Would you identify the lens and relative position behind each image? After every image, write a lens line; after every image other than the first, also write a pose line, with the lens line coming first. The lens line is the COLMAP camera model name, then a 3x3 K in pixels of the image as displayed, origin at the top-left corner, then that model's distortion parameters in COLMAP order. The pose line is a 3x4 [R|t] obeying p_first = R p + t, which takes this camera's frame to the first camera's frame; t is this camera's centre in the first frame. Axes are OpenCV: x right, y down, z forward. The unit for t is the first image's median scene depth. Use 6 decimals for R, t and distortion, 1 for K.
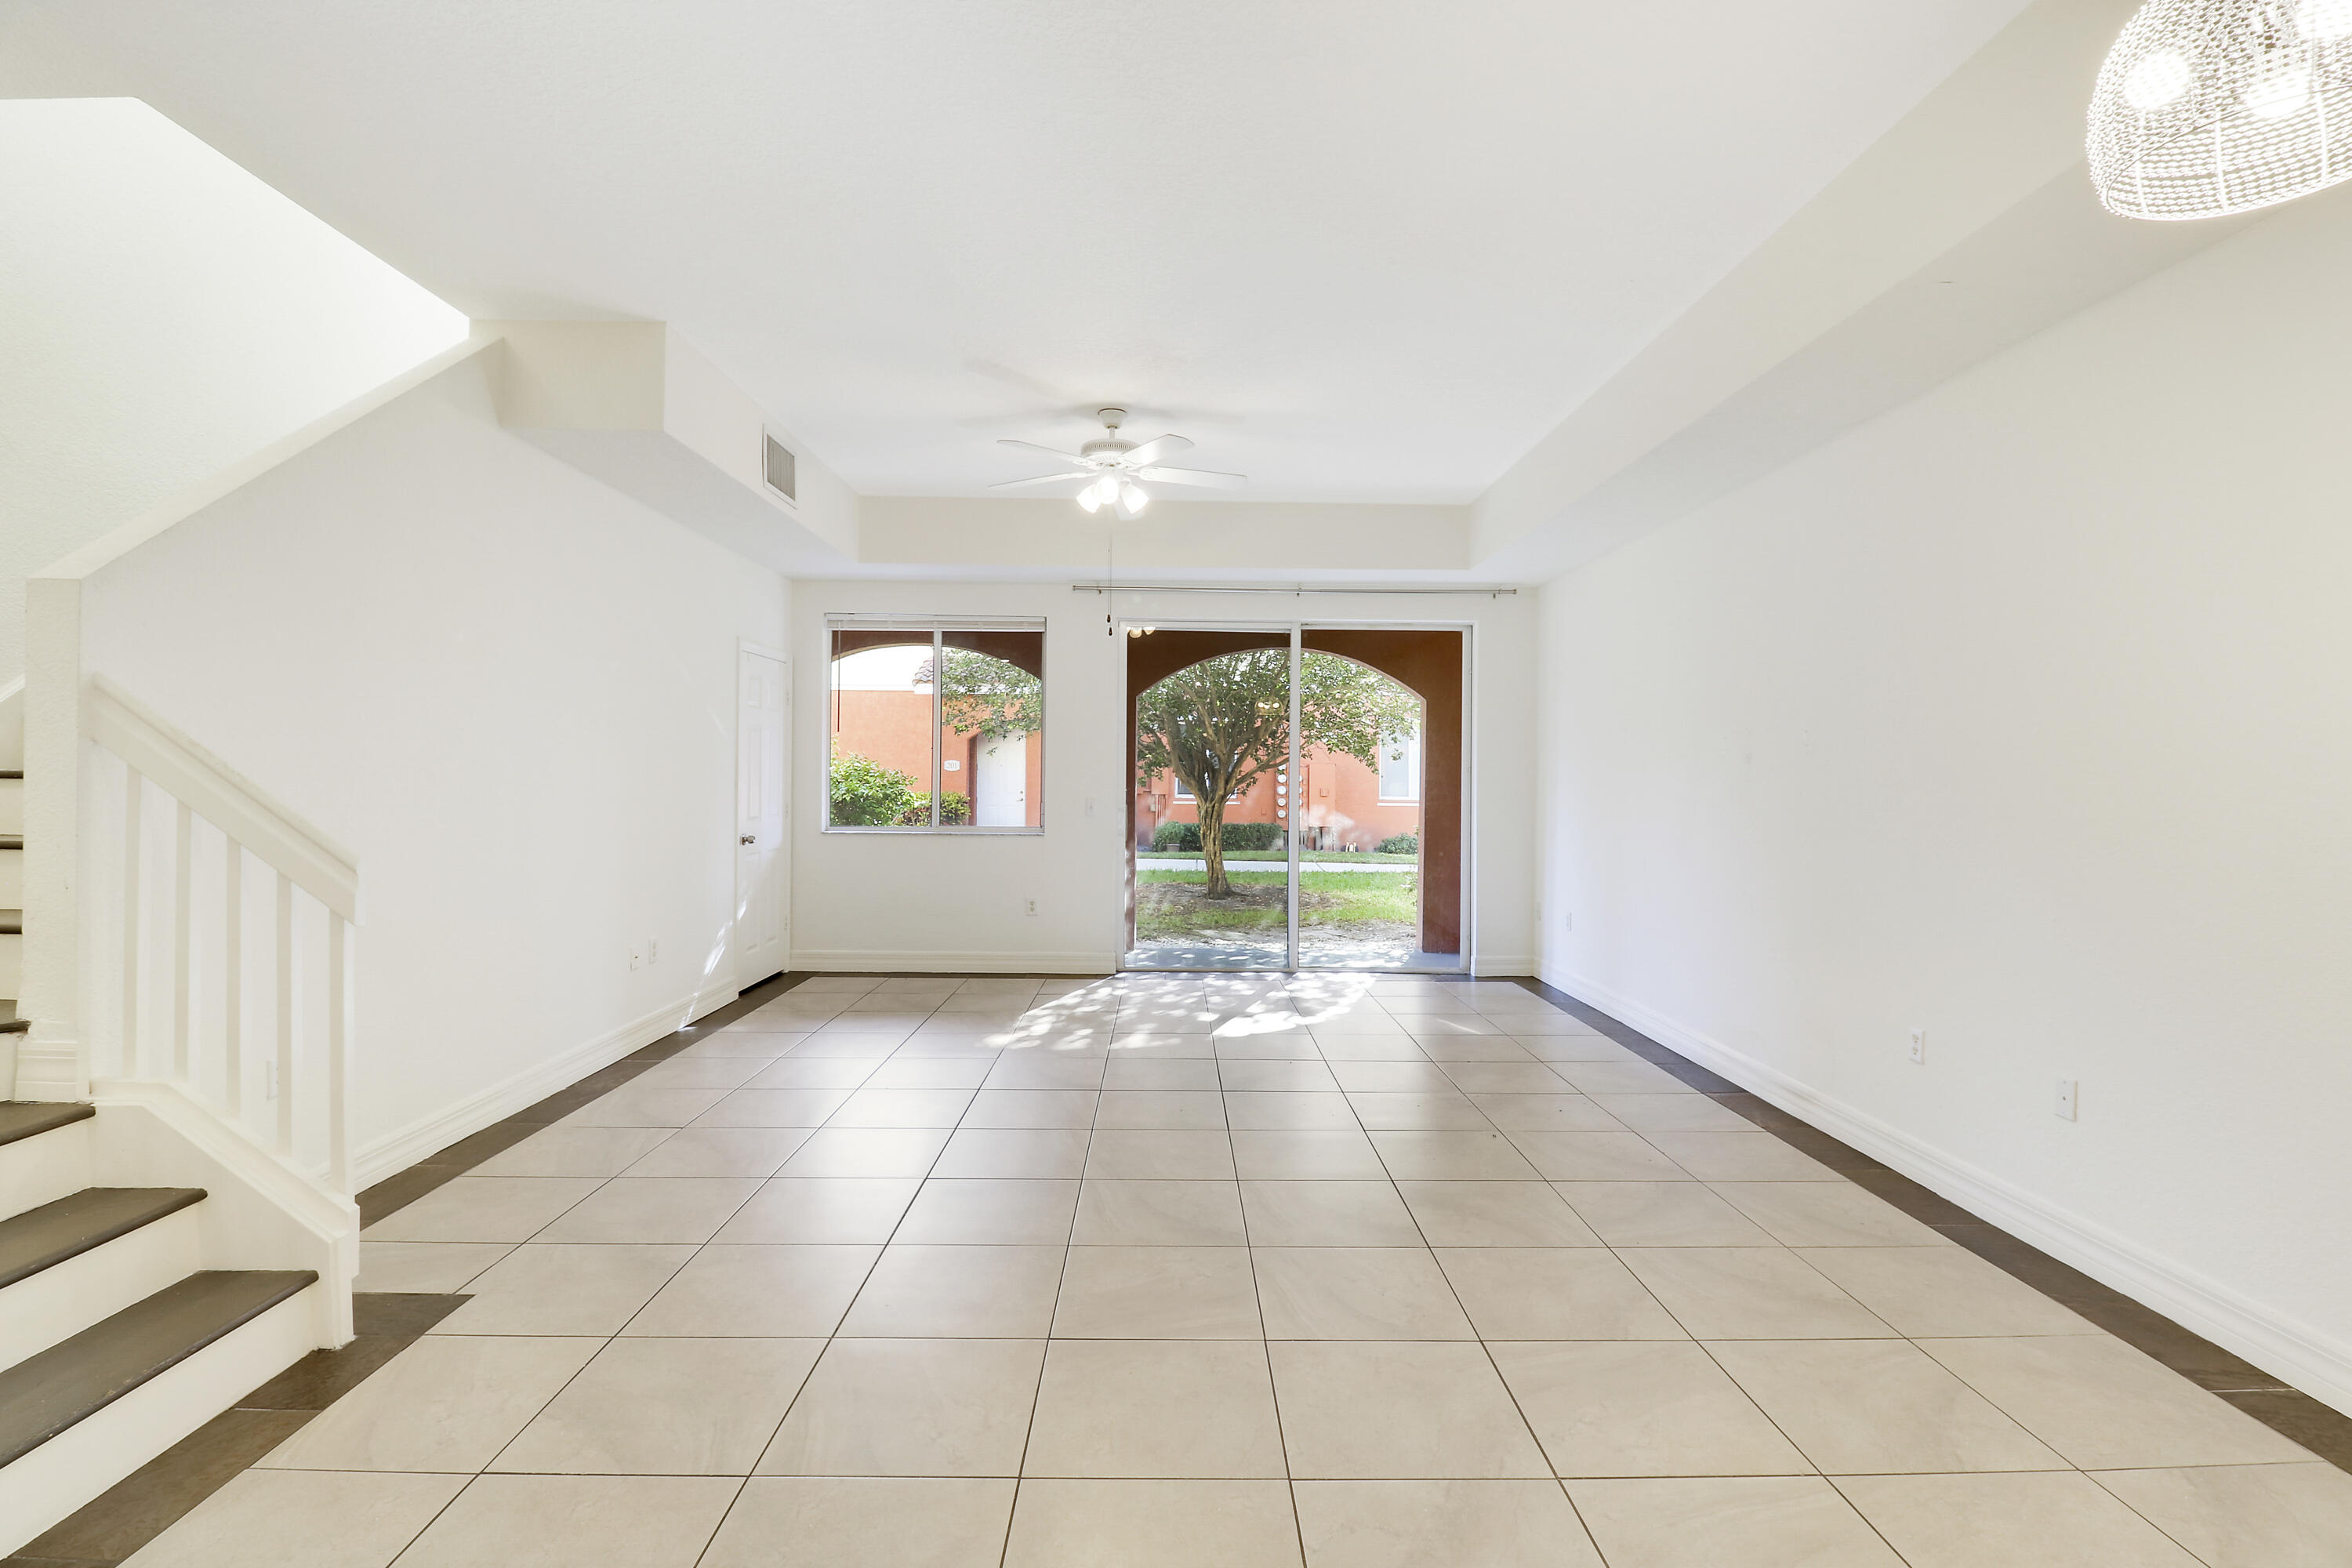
lens RADIAL K [[1101.8, 0, 1178.8], [0, 1101.8, 778.2], [0, 0, 1]] dist [0.023901, -0.022593]
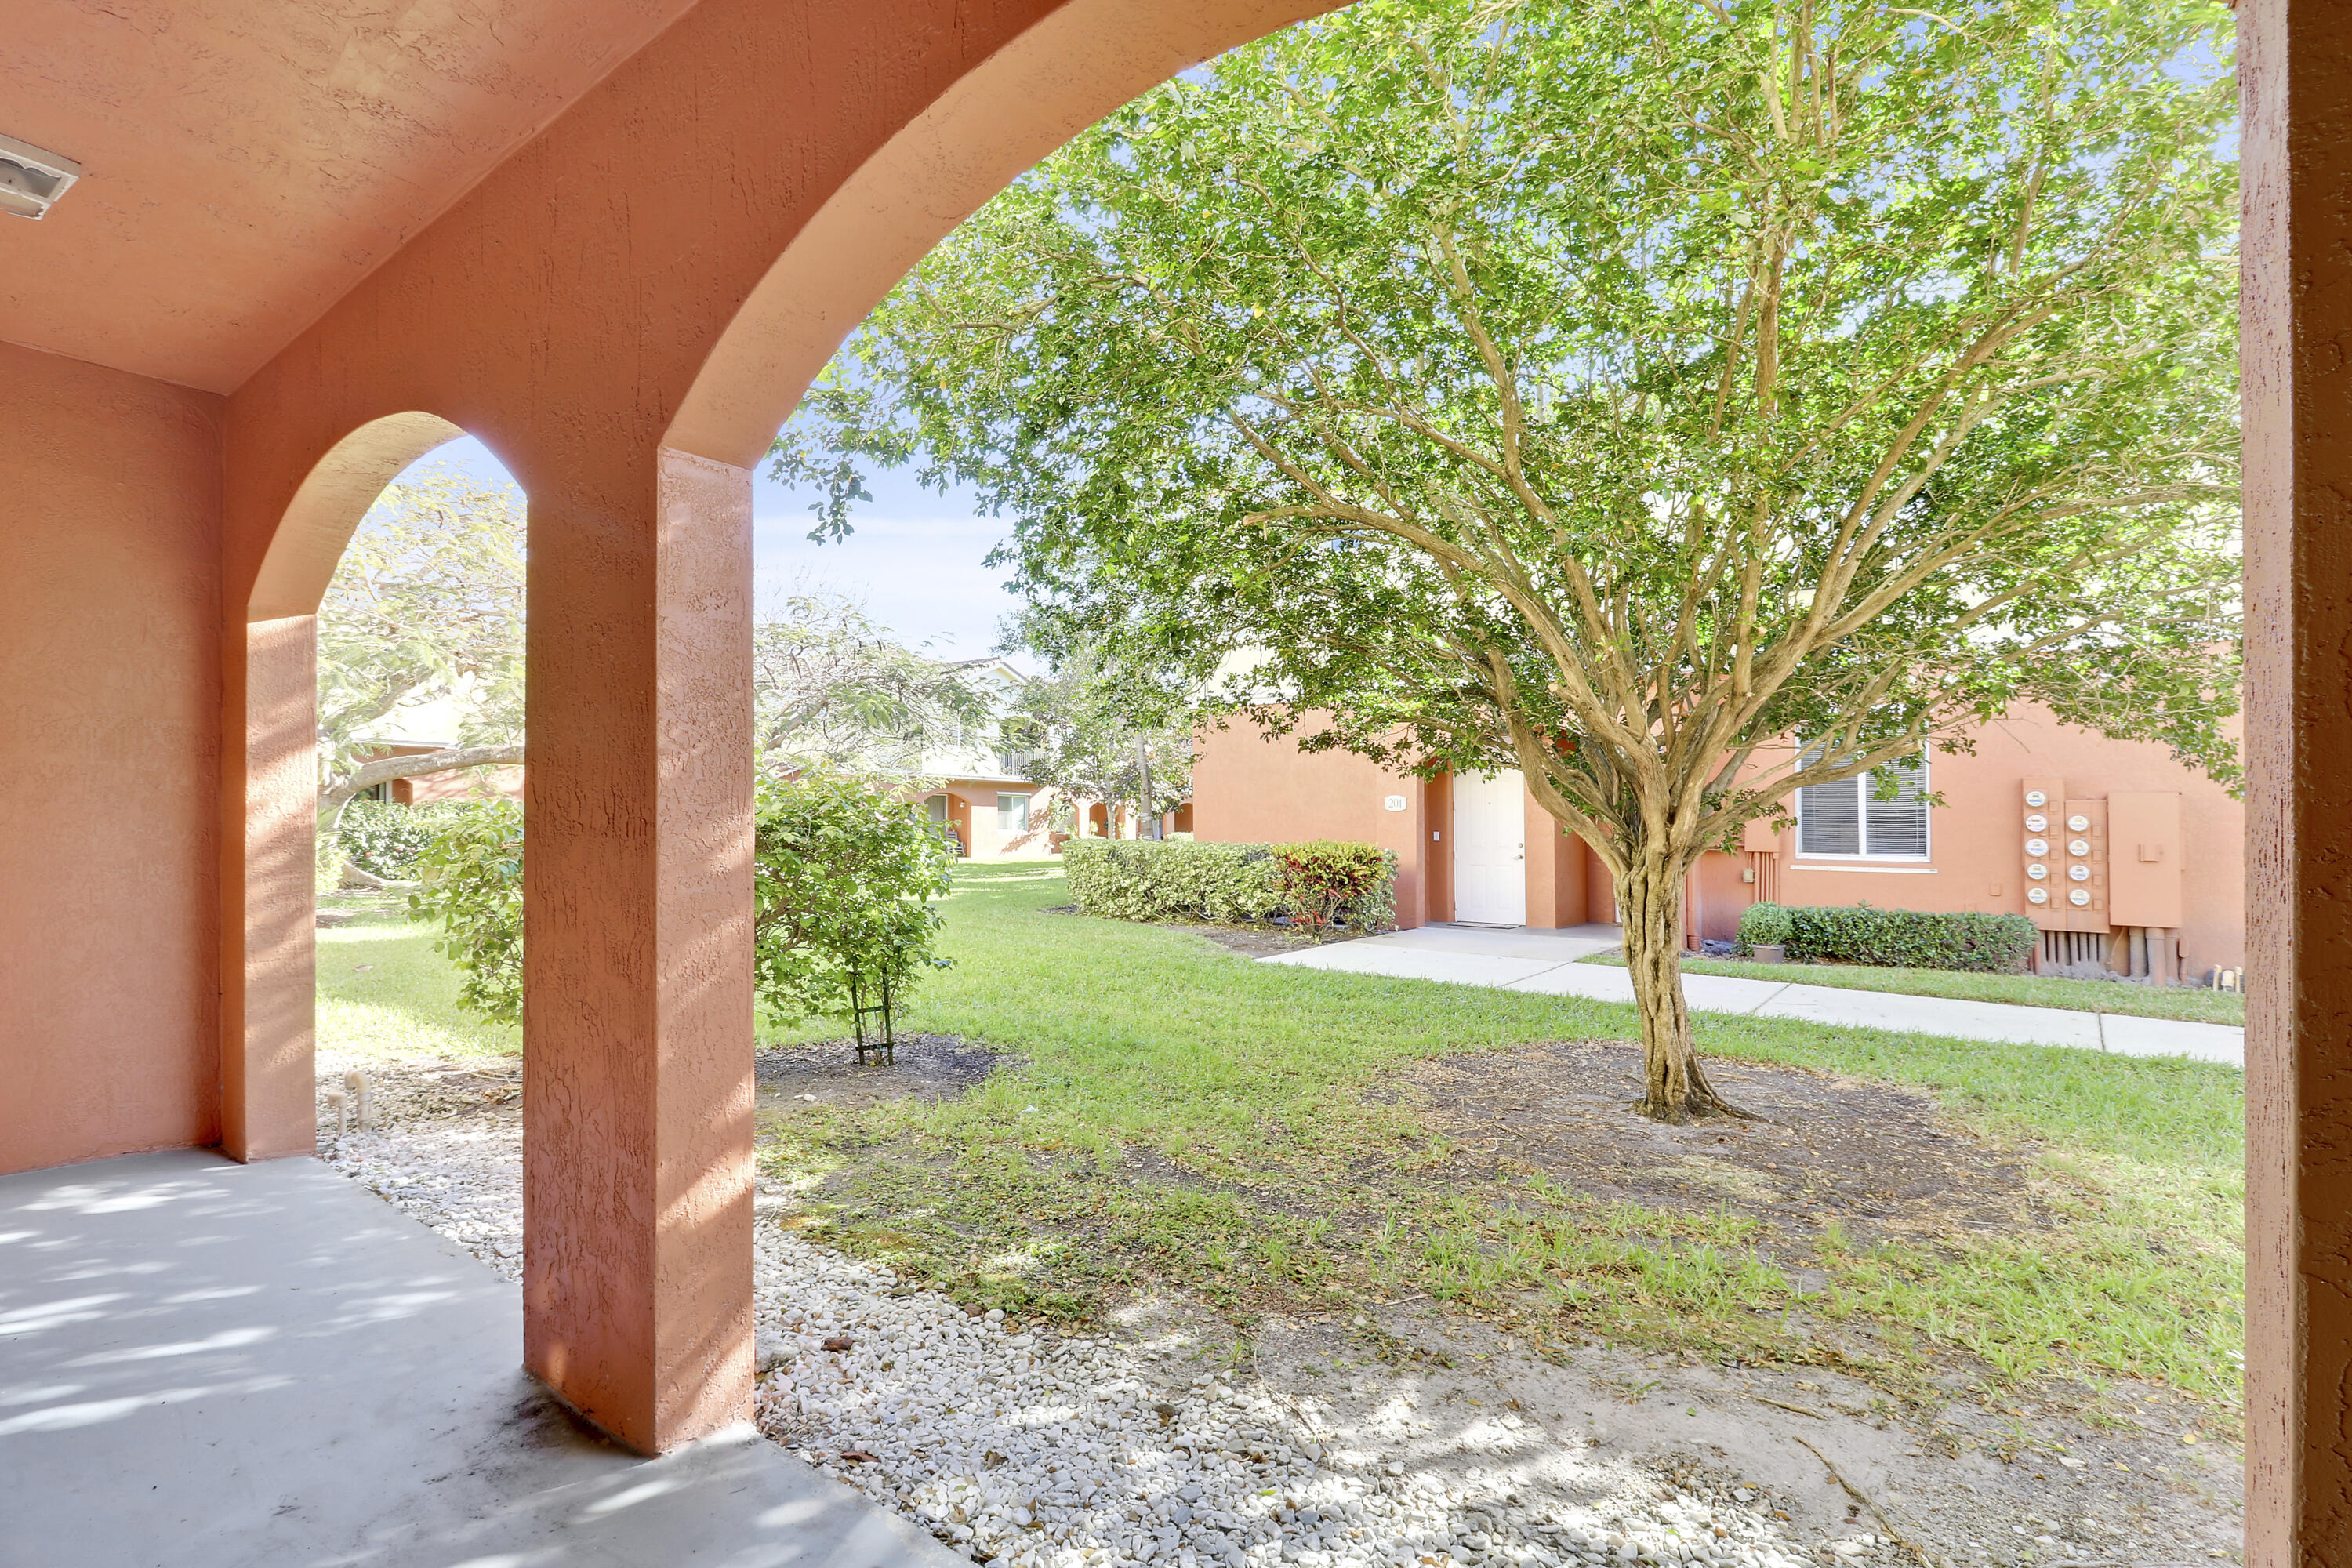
lens RADIAL K [[1089.8, 0, 1176.0], [0, 1089.8, 784.0], [0, 0, 1]] dist [0.012664, -0.015275]
pose [[0.789246, -0.021251, -0.613709, 0.255627], [-0.006030, 0.999085, -0.042350, 0.016418], [0.614048, 0.037126, 0.788395, 1.093755]]
